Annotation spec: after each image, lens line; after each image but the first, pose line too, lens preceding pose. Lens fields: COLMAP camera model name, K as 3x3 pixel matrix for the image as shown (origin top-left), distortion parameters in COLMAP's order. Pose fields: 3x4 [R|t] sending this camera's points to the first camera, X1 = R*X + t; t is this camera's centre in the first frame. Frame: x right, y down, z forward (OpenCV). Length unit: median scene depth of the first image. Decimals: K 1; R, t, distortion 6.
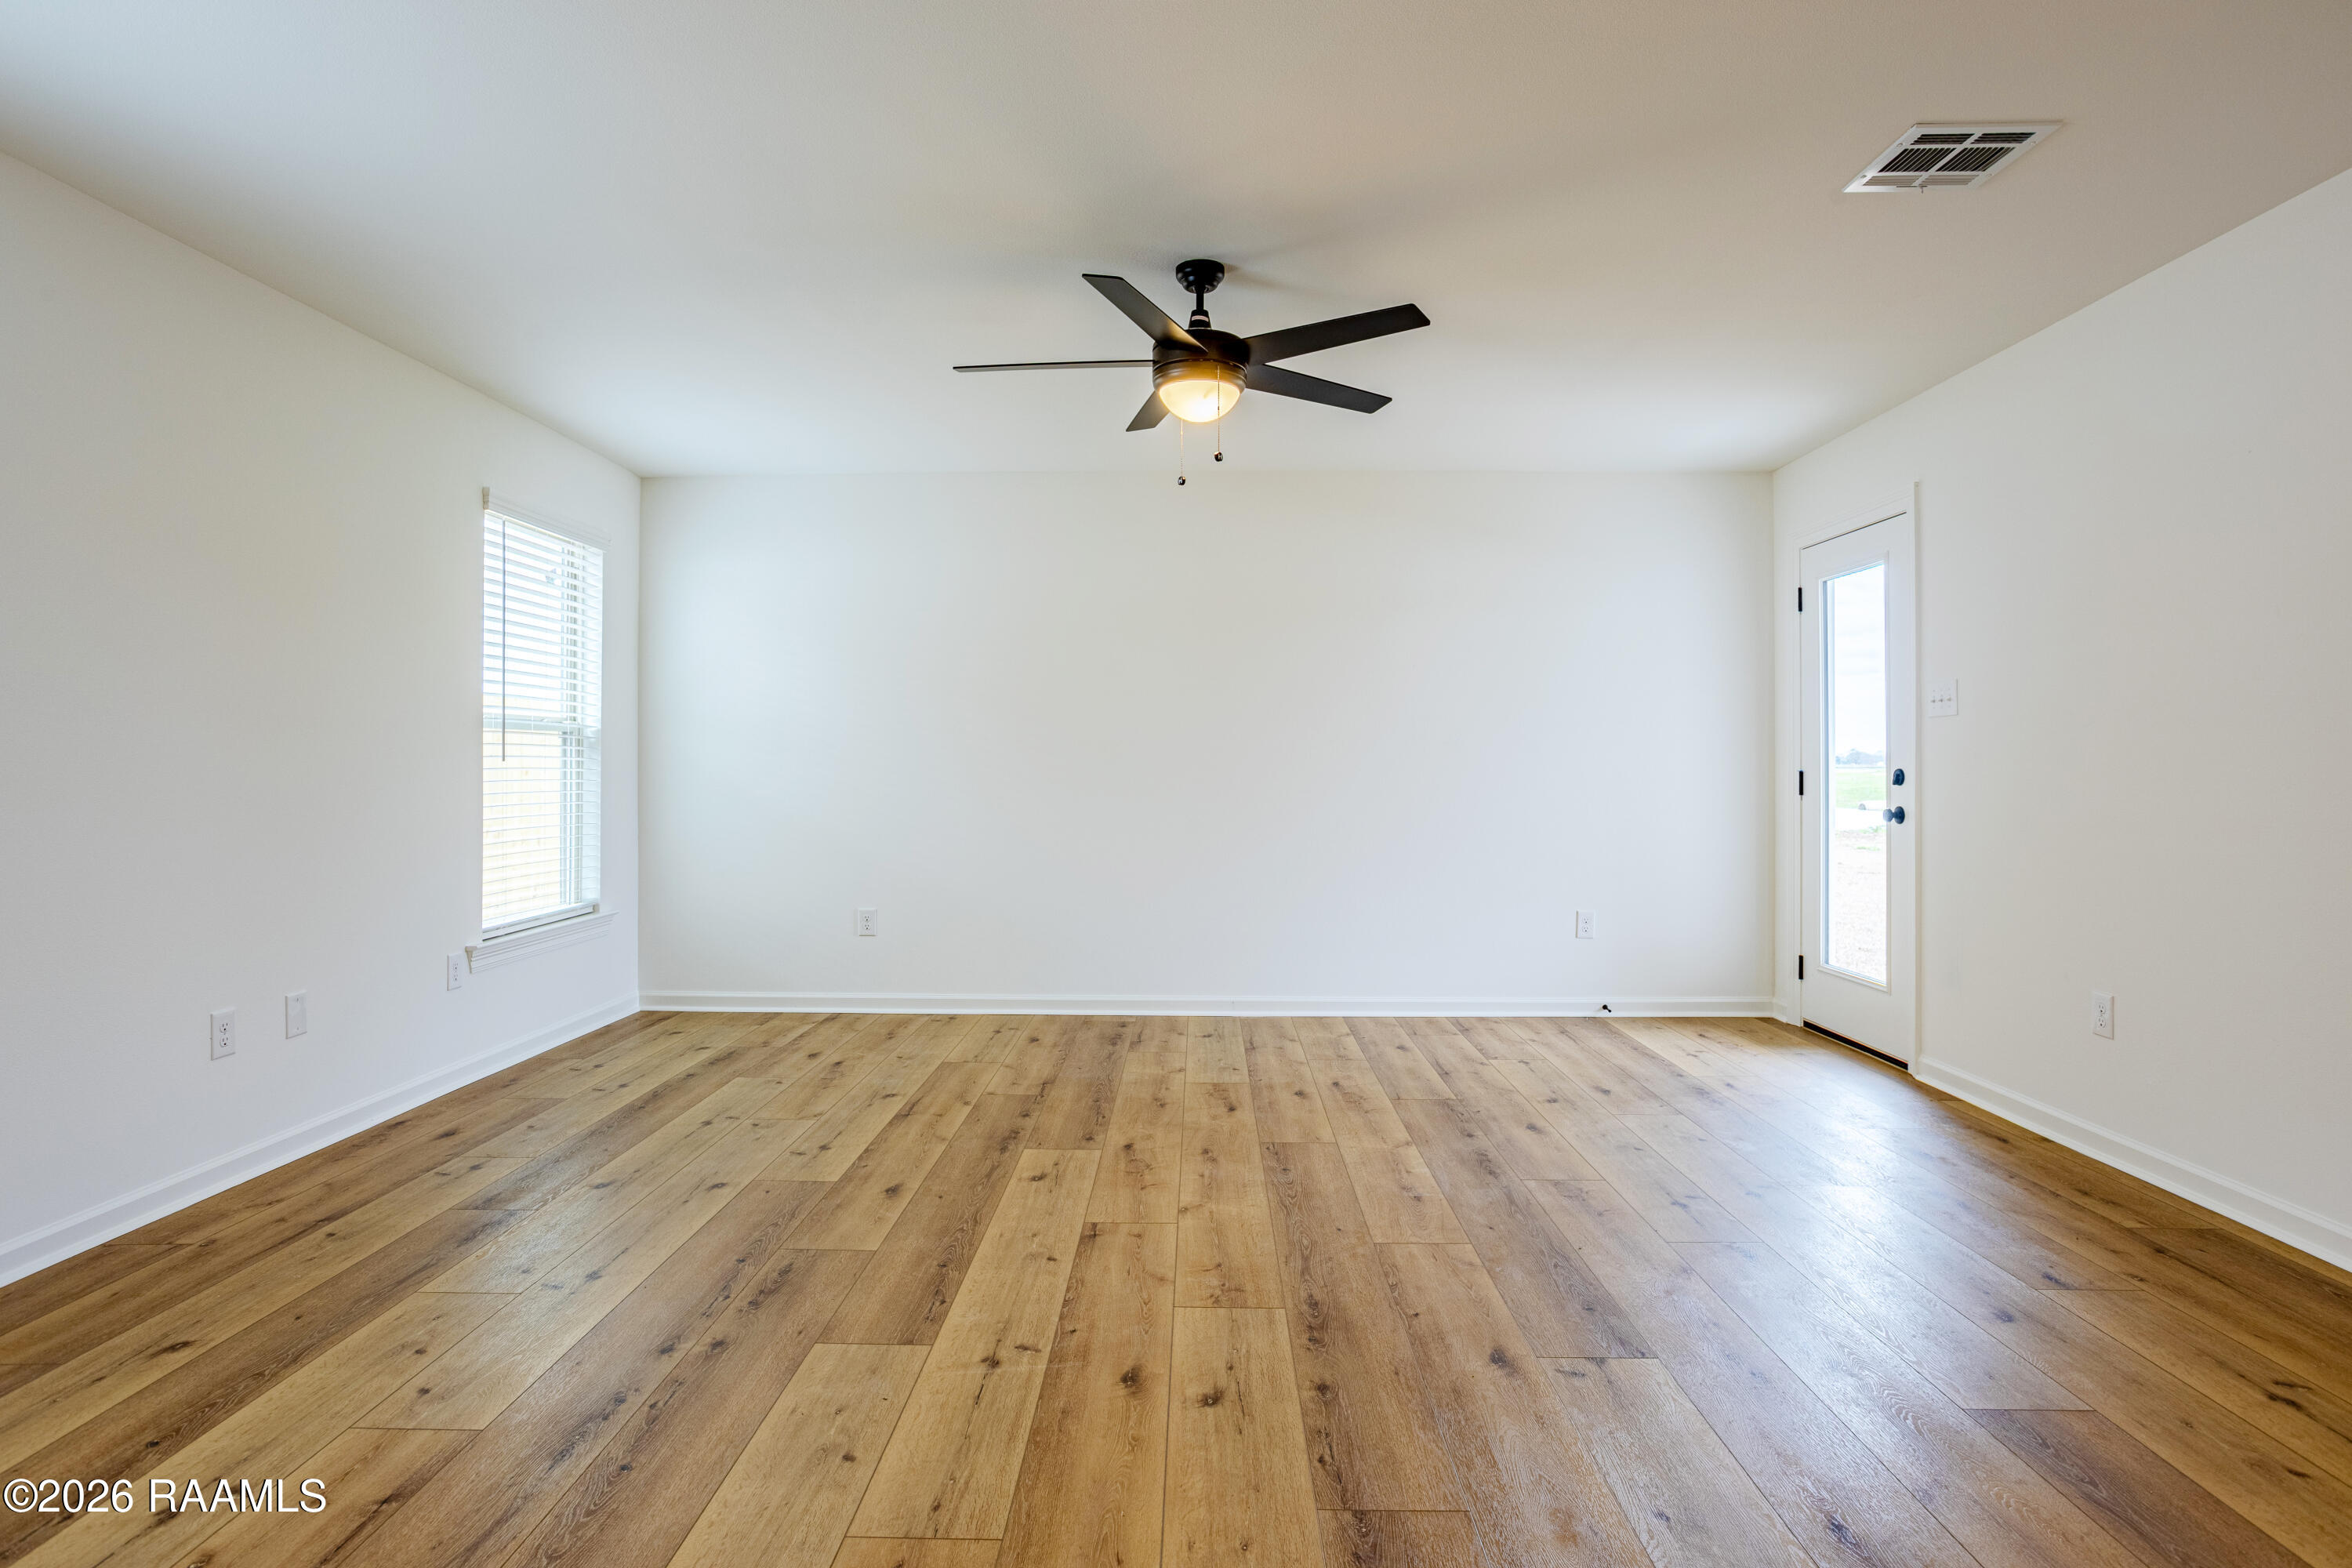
lens RADIAL K [[1281.1, 0, 1184.3], [0, 1281.1, 759.5], [0, 0, 1]] dist [-0.065734, 0.044186]
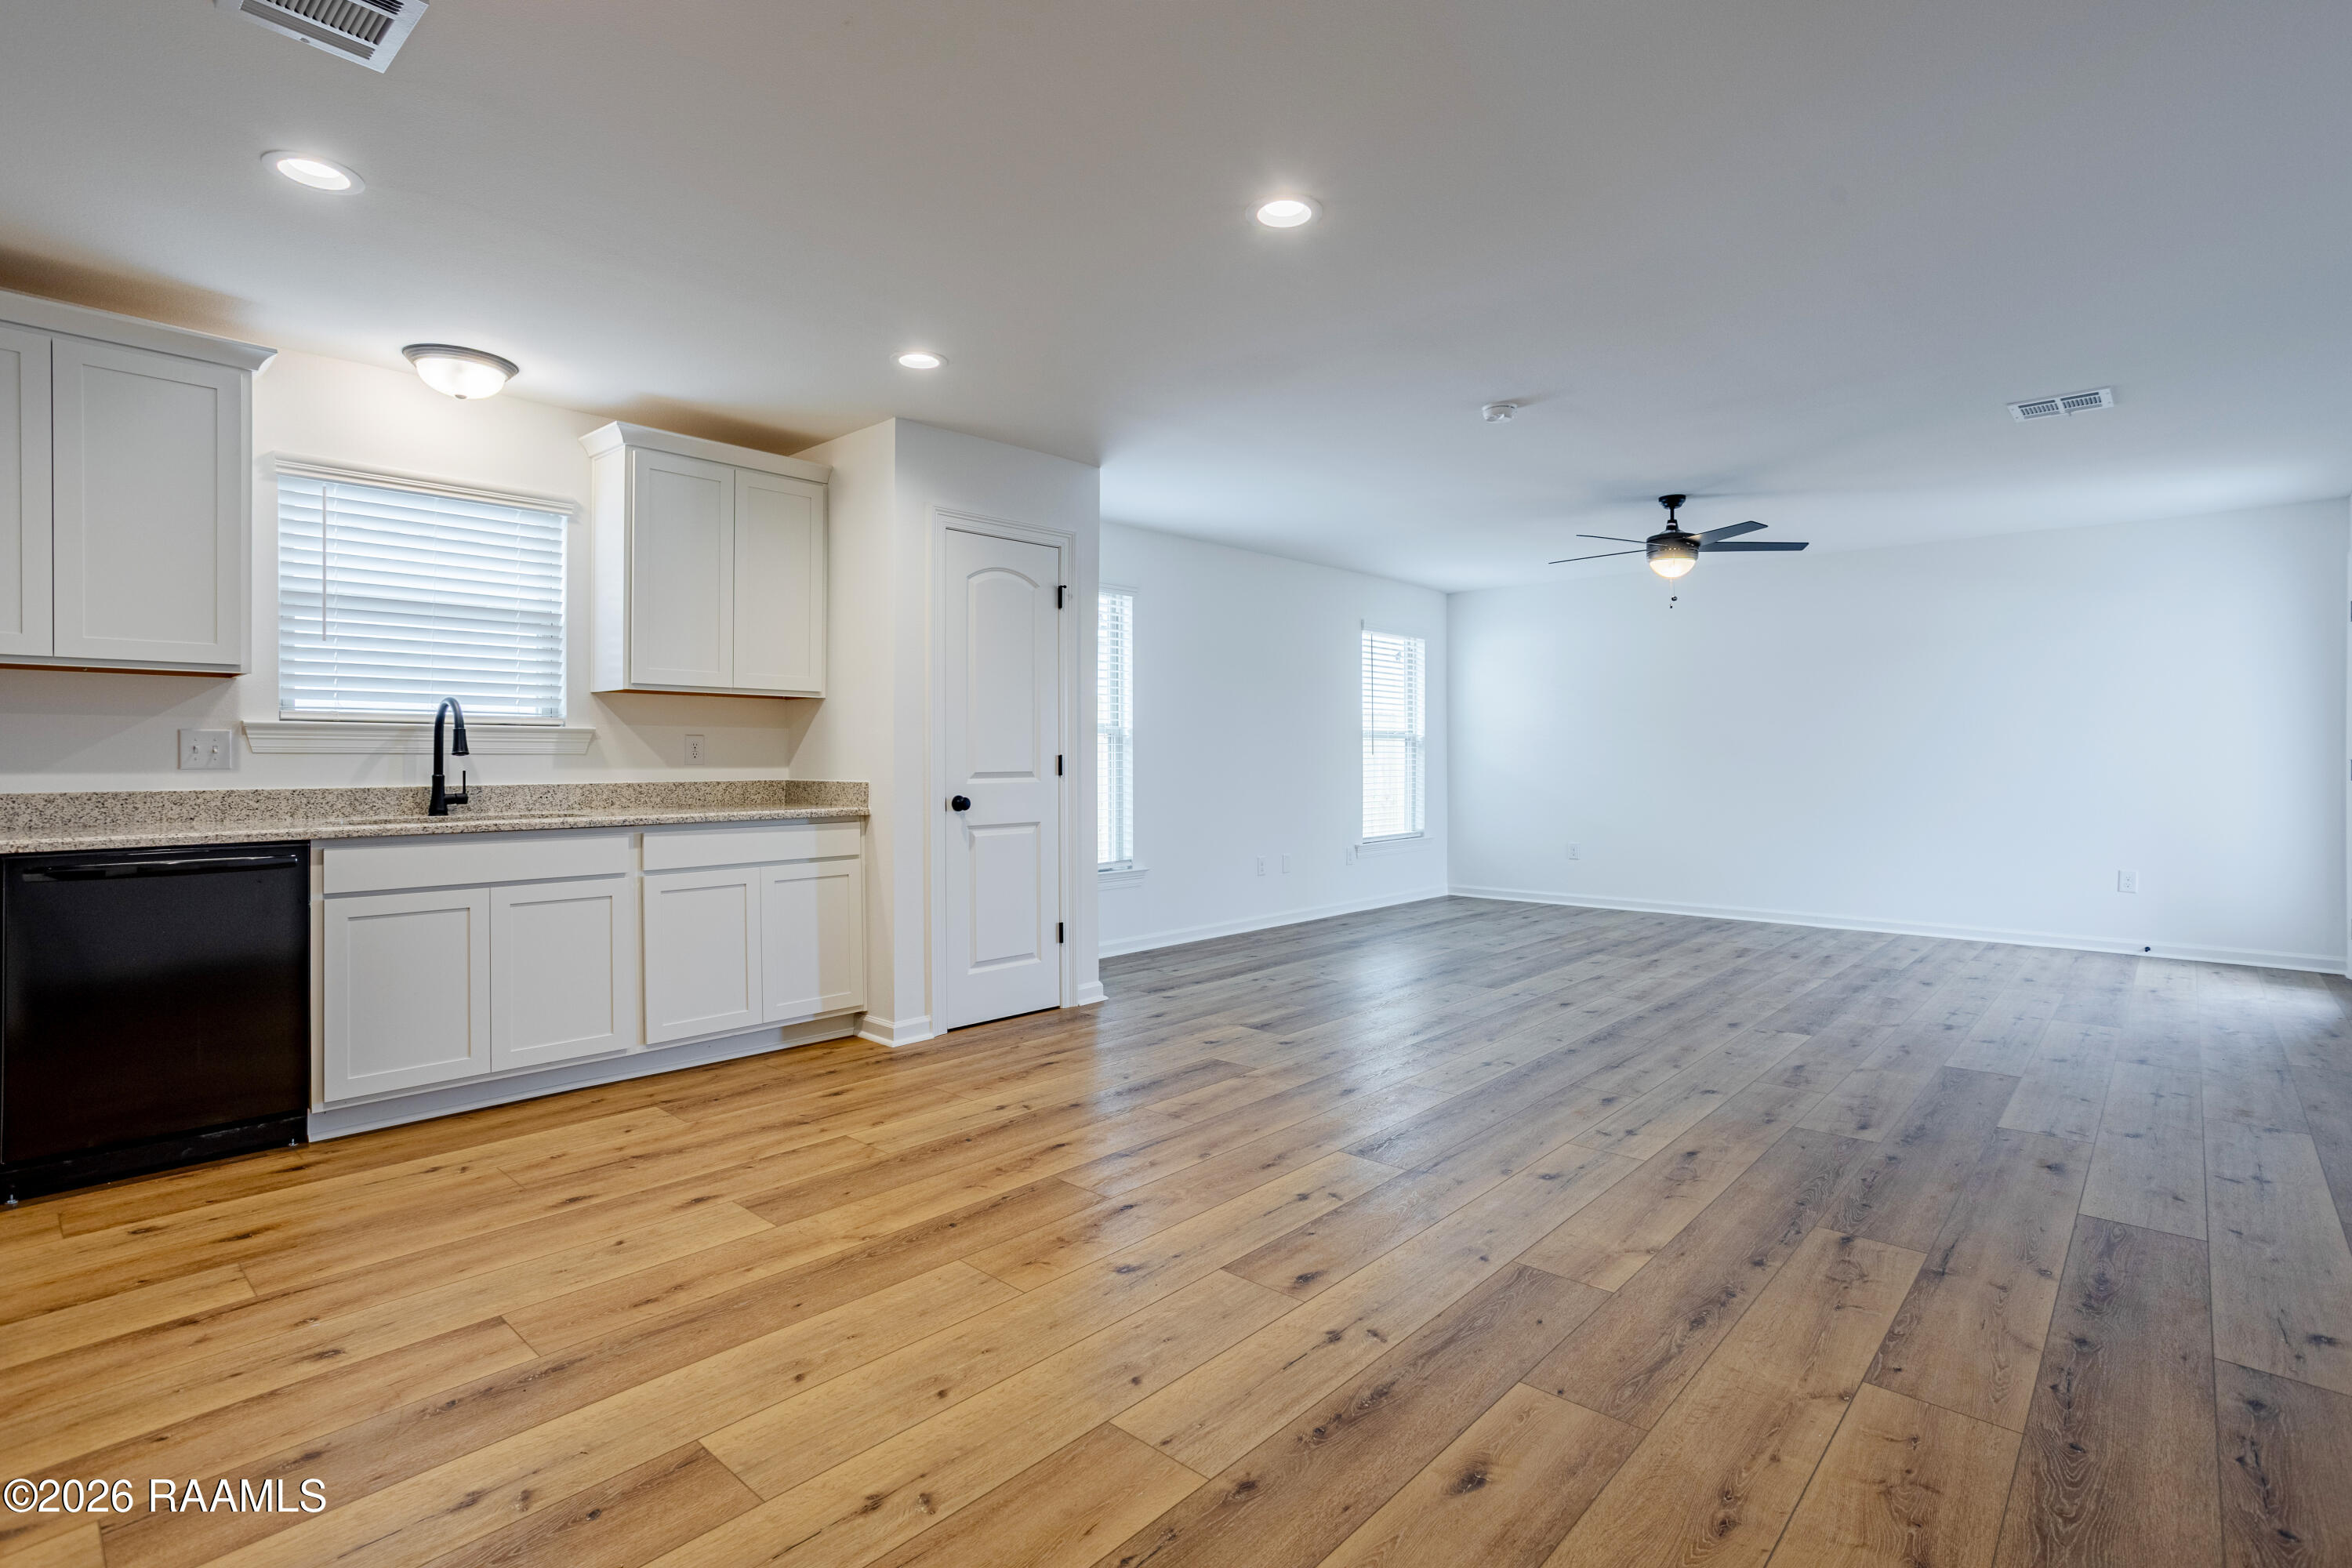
lens RADIAL K [[1082.3, 0, 1159.2], [0, 1082.3, 733.3], [0, 0, 1]] dist [-0.001748, 0.000485]
pose [[0.740938, -0.015160, -0.671402, 0.353668], [0.002868, 0.999807, -0.019410, 0.000241], [0.671567, 0.012456, 0.740839, -0.485355]]
